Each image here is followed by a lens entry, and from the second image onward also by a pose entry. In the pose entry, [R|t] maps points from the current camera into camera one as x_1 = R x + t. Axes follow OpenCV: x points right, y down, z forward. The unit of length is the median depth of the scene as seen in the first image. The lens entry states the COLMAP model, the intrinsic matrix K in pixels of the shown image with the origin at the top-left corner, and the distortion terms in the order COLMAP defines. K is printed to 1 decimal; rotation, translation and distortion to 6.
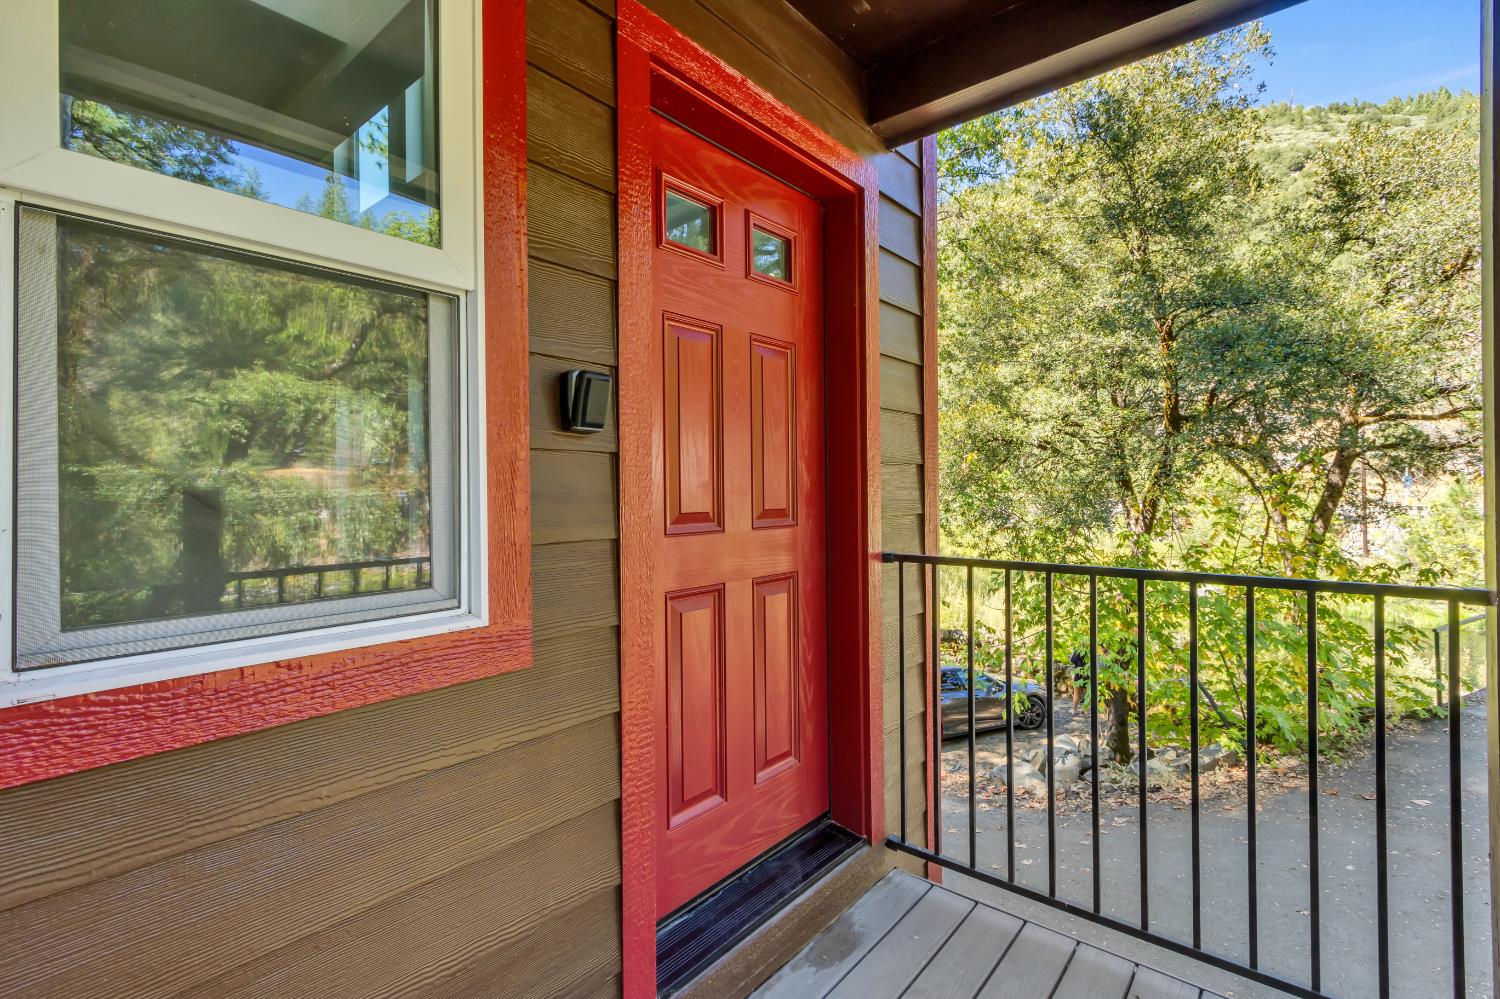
lens RADIAL K [[685.8, 0, 736.0], [0, 685.8, 488.0], [0, 0, 1]] dist [0.001891, -0.001066]
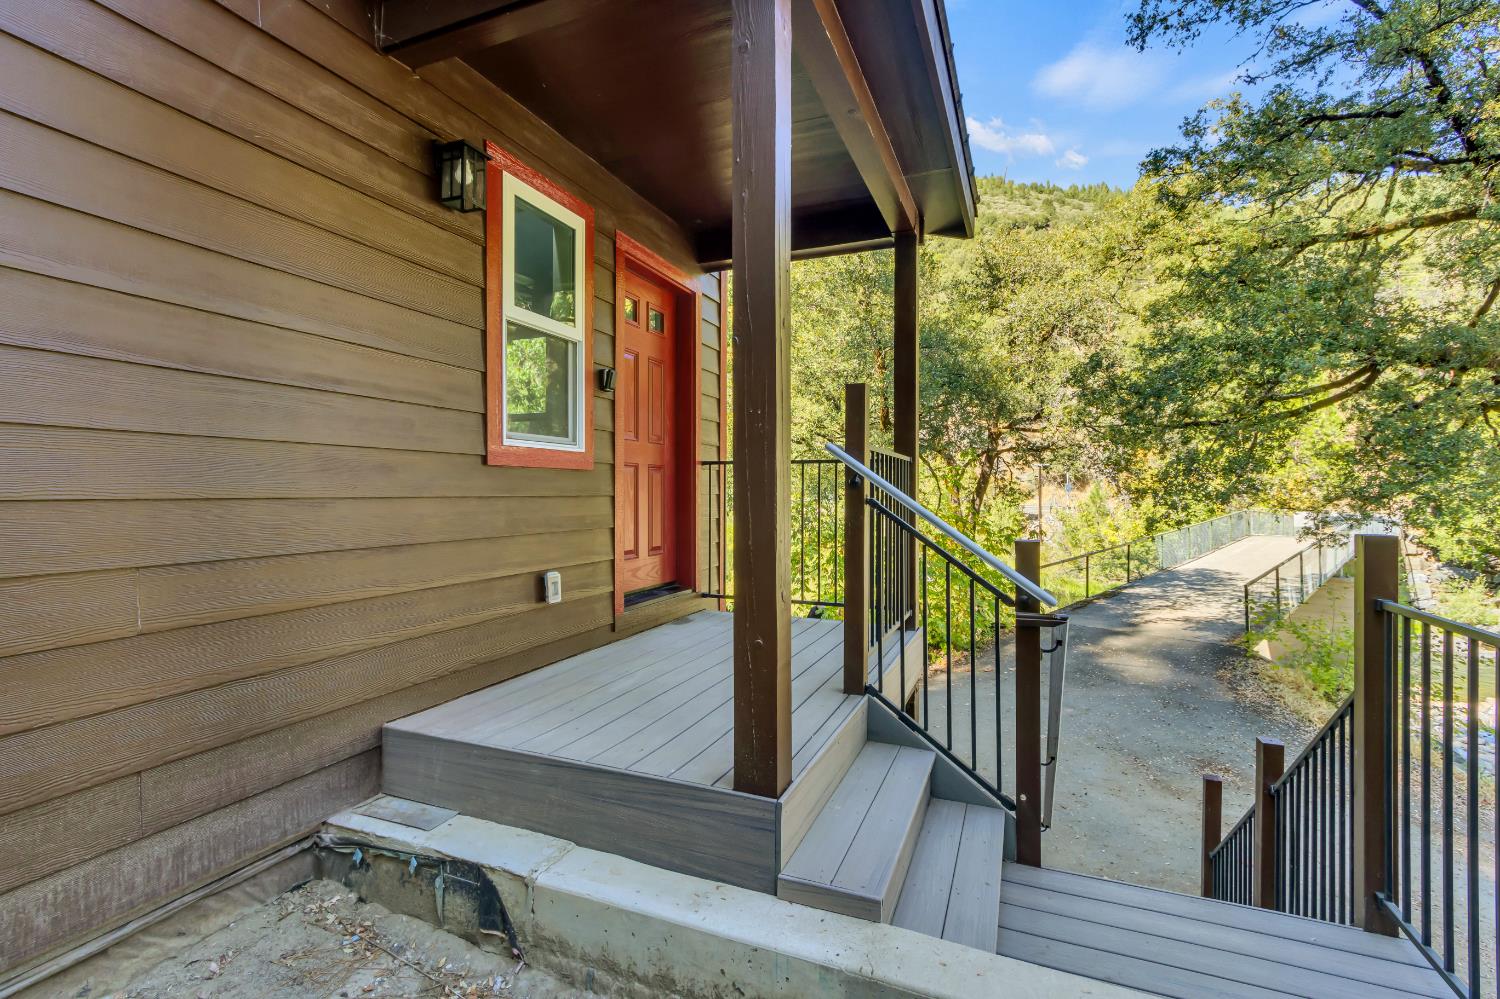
lens RADIAL K [[685.8, 0, 736.0], [0, 685.8, 488.0], [0, 0, 1]] dist [0.001891, -0.001066]
pose [[0.953121, 0.013407, 0.302293, -0.334319], [-0.011588, 0.999902, -0.007810, 0.196034], [-0.302368, 0.003941, 0.953183, -1.088449]]
